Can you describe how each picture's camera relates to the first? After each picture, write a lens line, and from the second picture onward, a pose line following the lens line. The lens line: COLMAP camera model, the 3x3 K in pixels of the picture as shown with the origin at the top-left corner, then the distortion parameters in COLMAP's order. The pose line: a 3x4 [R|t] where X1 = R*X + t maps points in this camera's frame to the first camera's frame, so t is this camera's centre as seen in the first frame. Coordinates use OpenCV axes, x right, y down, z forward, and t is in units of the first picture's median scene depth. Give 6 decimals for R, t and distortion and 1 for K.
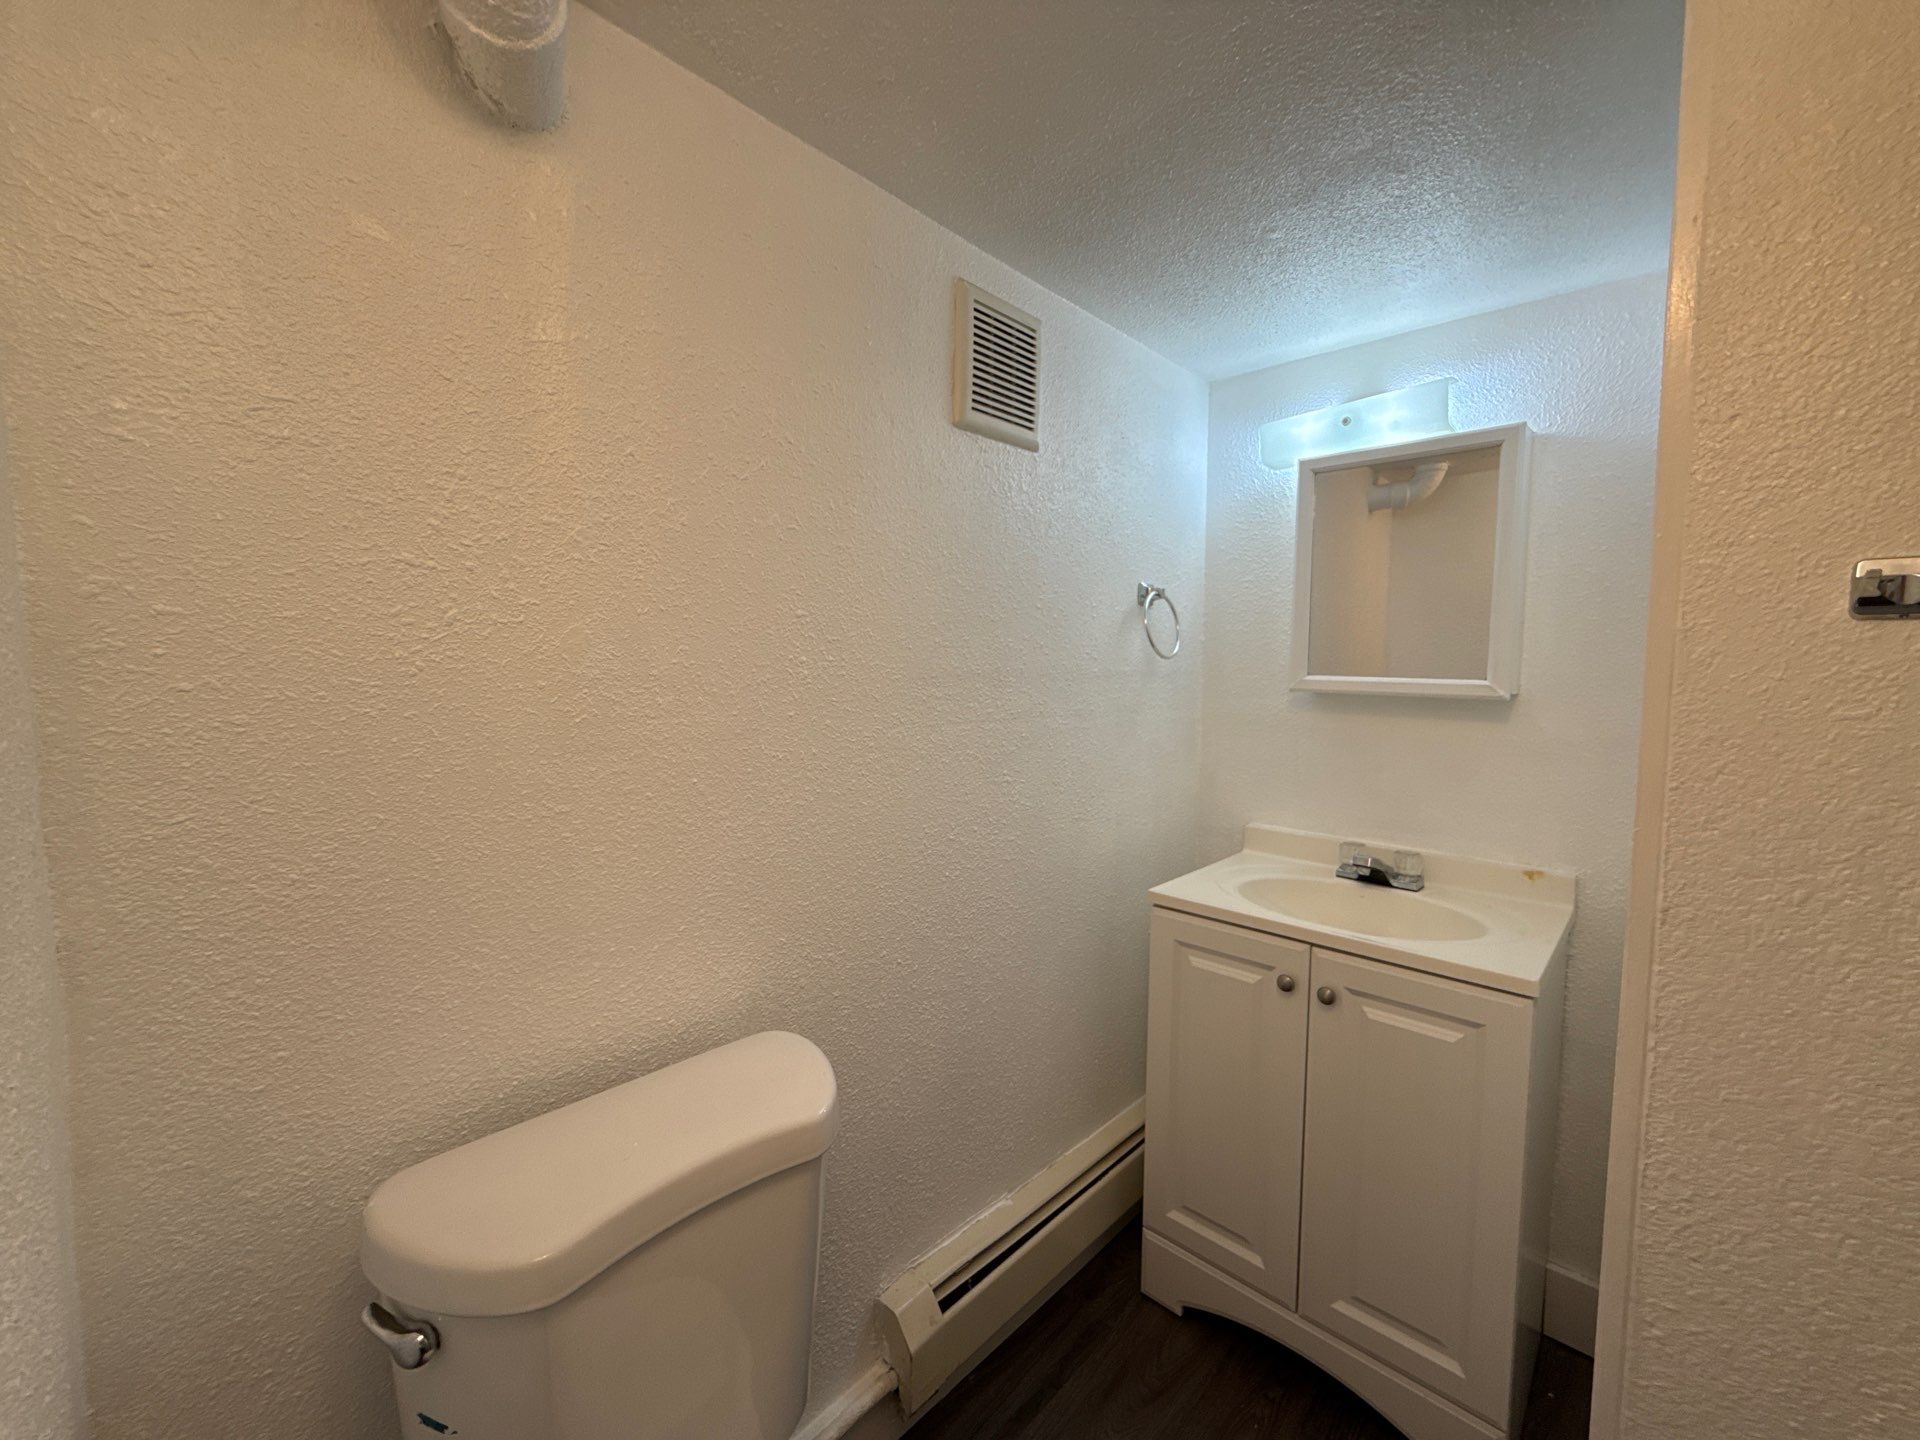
lens RADIAL K [[762.7, 0, 965.1], [0, 762.7, 721.3], [0, 0, 1]] dist [-0.000869, -0.000398]
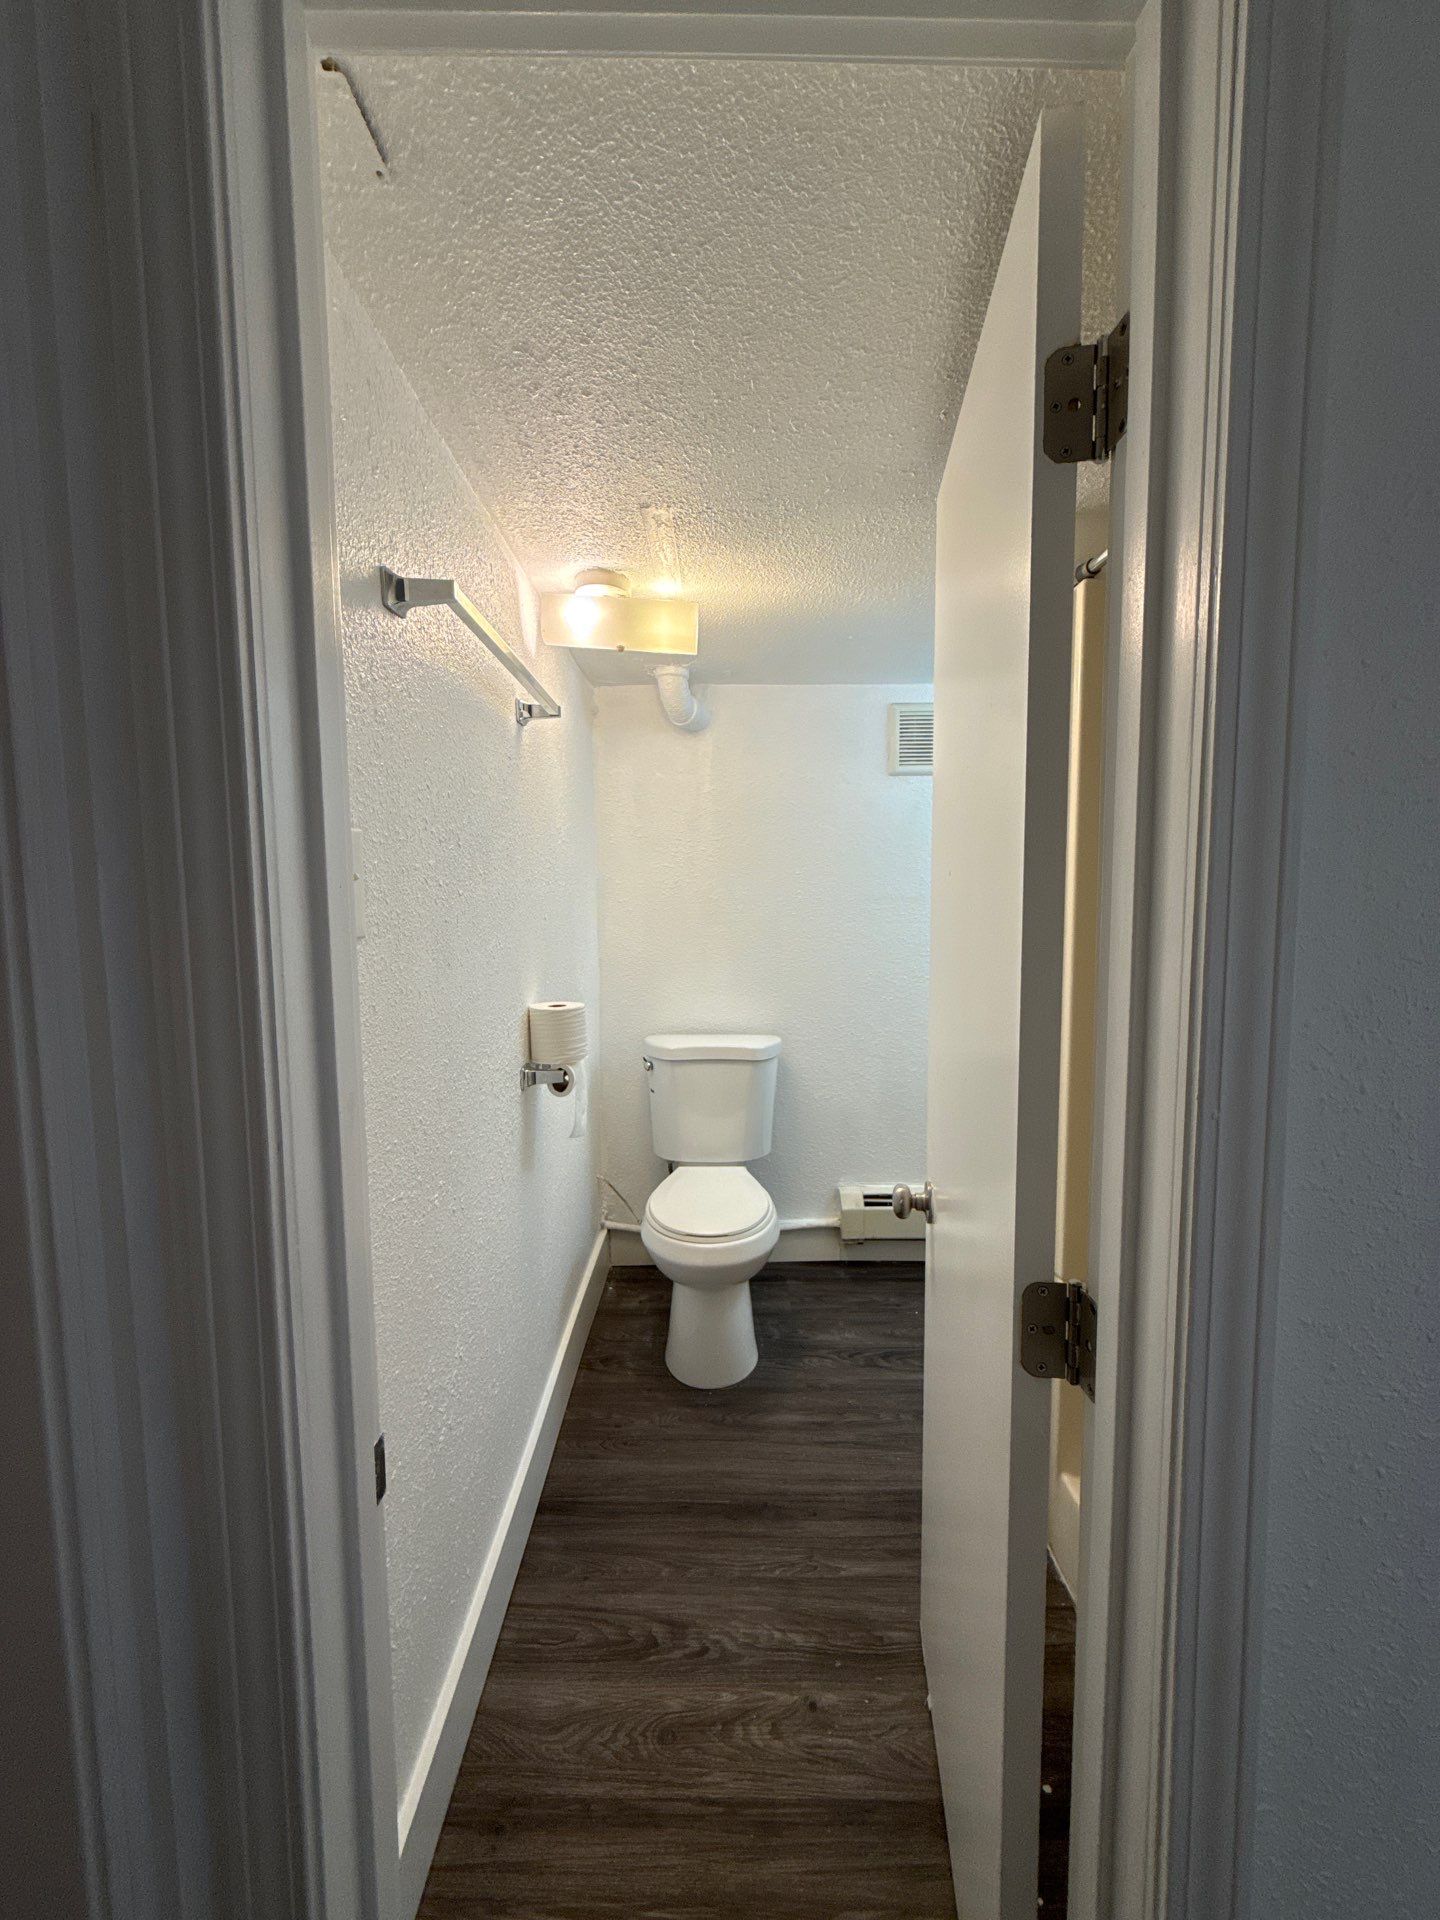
lens RADIAL K [[762.7, 0, 720.0], [0, 762.7, 960.0], [0, 0, 1]] dist [-0.000869, -0.000398]
pose [[0.705235, 0.052579, -0.707021, 1.182049], [-0.049456, 0.998465, 0.024923, 0.083810], [0.707246, 0.017390, 0.706753, -0.788079]]
